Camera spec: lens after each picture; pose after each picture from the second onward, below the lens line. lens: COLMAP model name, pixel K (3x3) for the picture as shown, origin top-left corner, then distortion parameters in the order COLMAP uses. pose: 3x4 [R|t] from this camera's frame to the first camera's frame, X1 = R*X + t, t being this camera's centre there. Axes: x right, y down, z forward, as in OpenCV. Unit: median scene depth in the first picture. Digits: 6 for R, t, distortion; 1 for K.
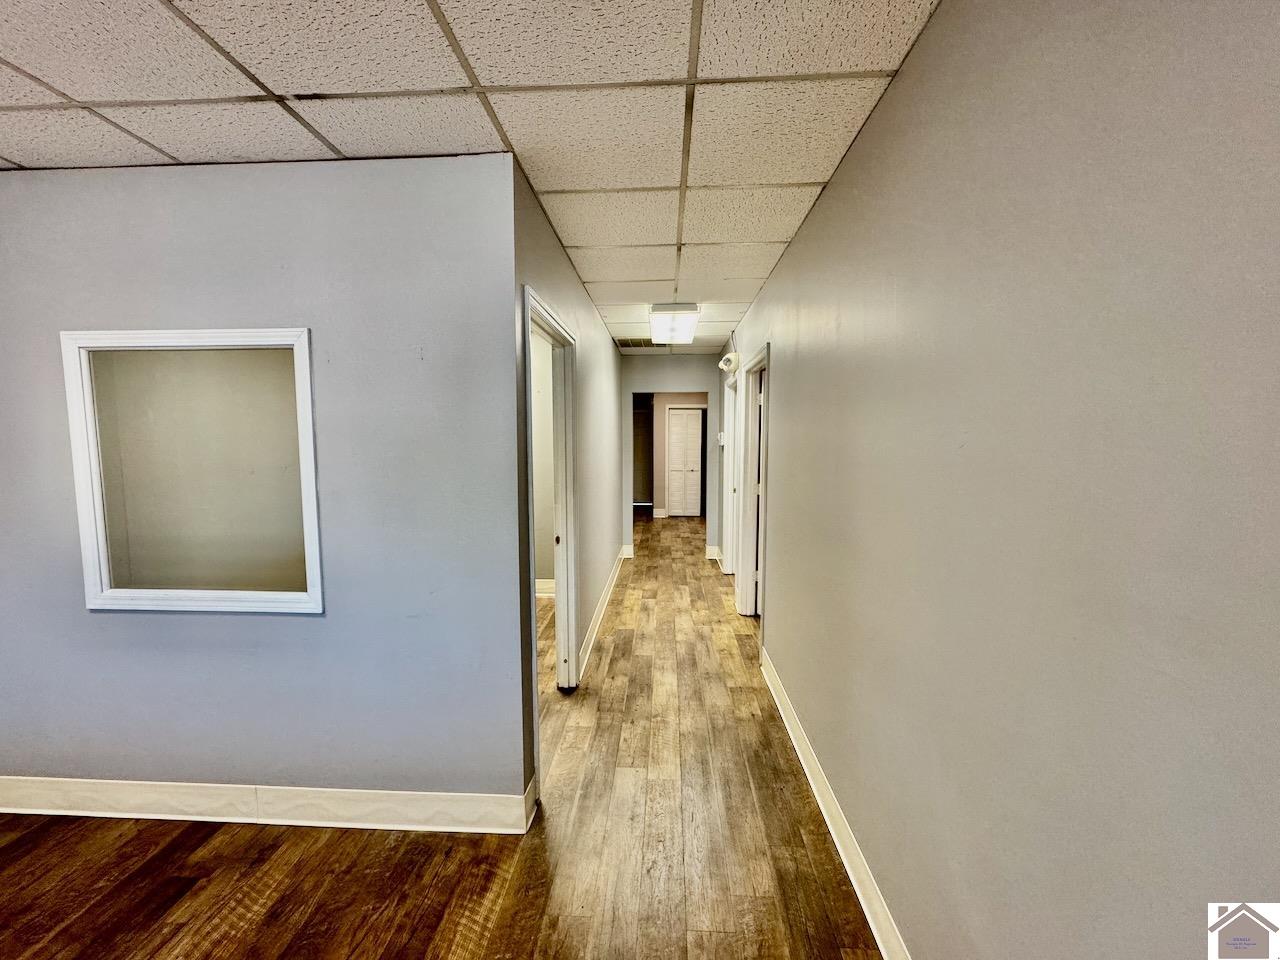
lens RADIAL K [[513.1, 0, 640.0], [0, 513.1, 480.0], [0, 0, 1]] dist [-0.001302, 0.000040]
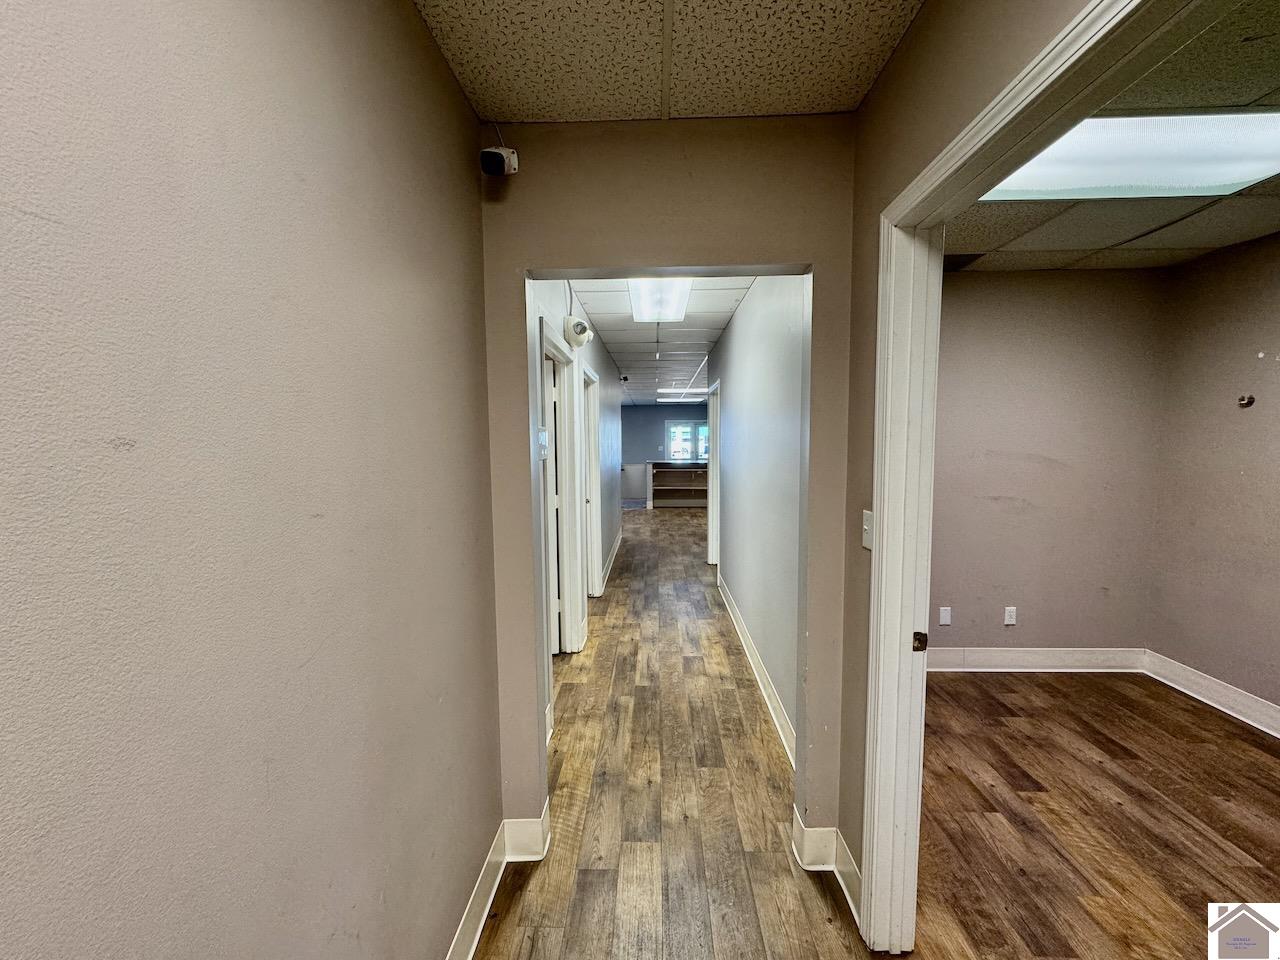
lens RADIAL K [[513.1, 0, 640.0], [0, 513.1, 480.0], [0, 0, 1]] dist [-0.001302, 0.000040]
pose [[-0.999762, 0.012852, -0.017606, 0.111598], [0.009748, 0.986041, 0.166219, -0.154164], [0.019496, 0.166008, -0.985932, 1.814456]]
